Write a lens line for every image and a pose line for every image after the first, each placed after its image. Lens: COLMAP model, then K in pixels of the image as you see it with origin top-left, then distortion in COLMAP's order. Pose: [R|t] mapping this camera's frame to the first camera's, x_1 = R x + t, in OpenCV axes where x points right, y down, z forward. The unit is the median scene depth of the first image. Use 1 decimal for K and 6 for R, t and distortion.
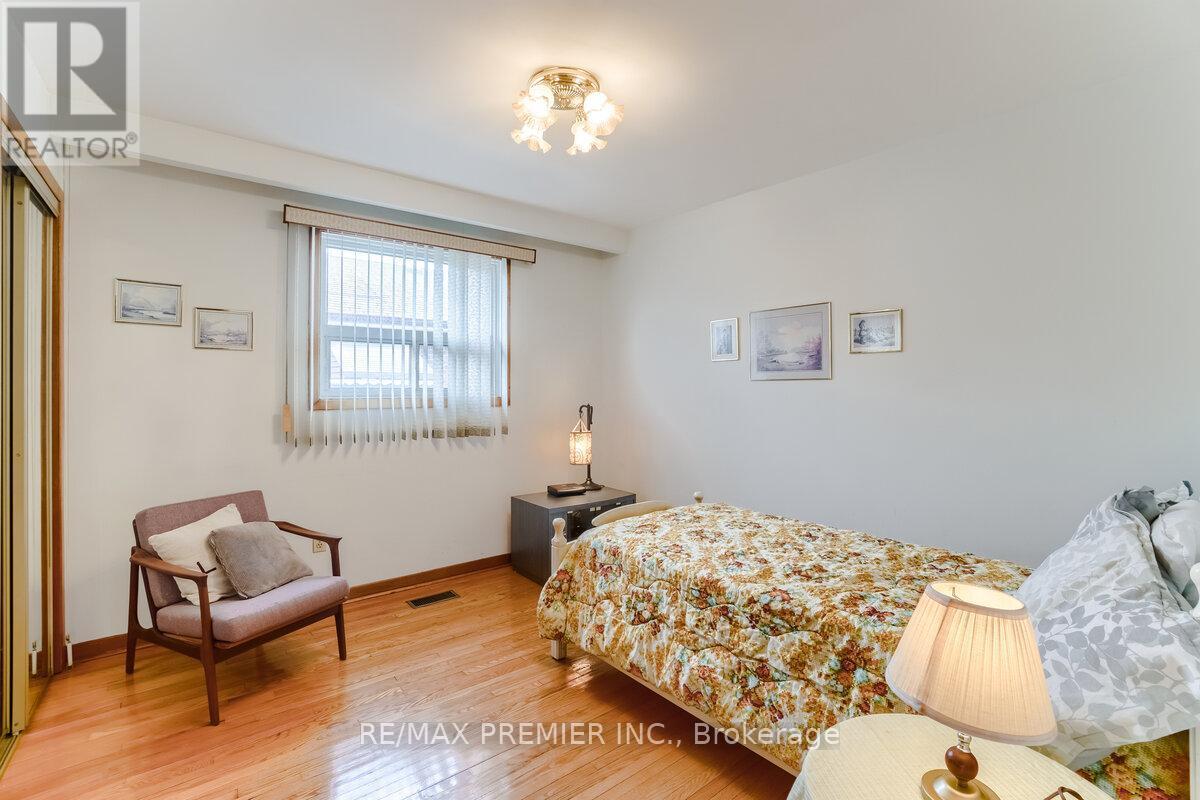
lens RADIAL K [[533.7, 0, 596.7], [0, 533.7, 393.3], [0, 0, 1]] dist [-0.044099, 0.000872]
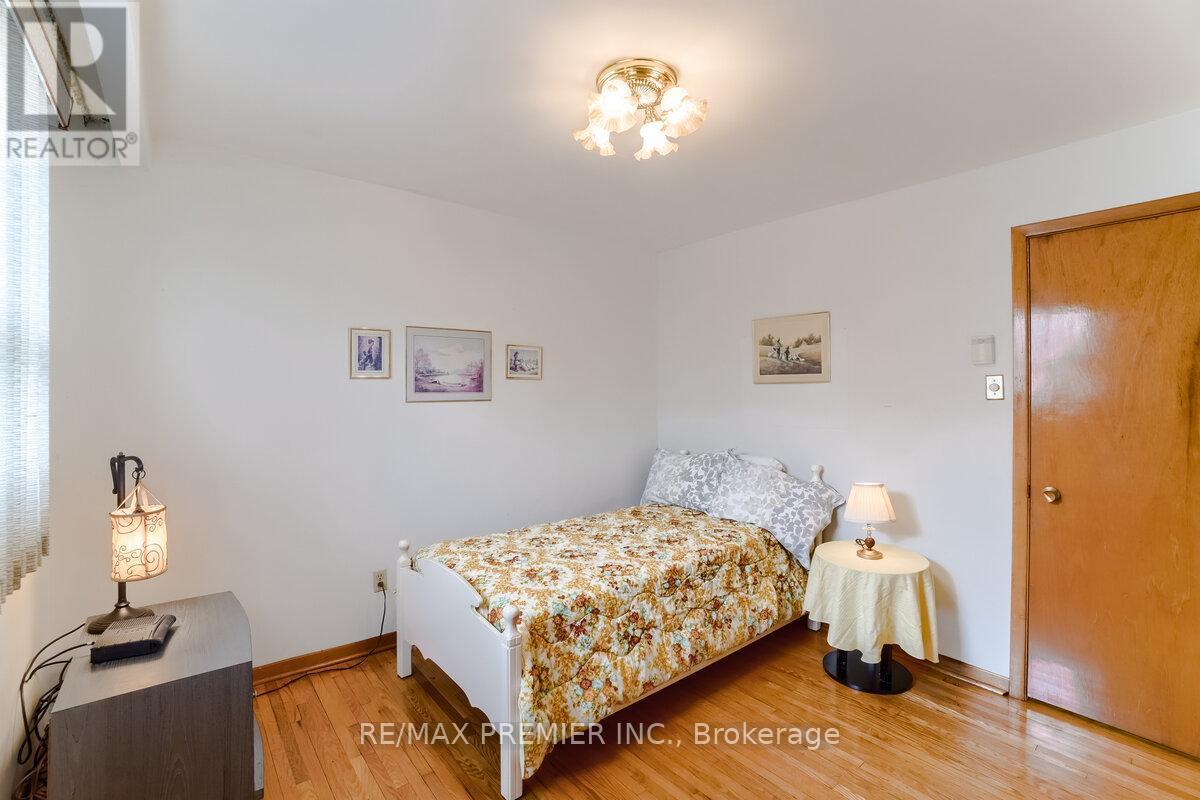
lens RADIAL K [[533.7, 0, 596.5], [0, 533.7, 394.5], [0, 0, 1]] dist [-0.044099, 0.000872]
pose [[0.003306, -0.012010, 0.999922, -0.962426], [0.010593, 0.999872, 0.011974, -0.071391], [-0.999938, 0.010552, 0.003432, 1.083666]]
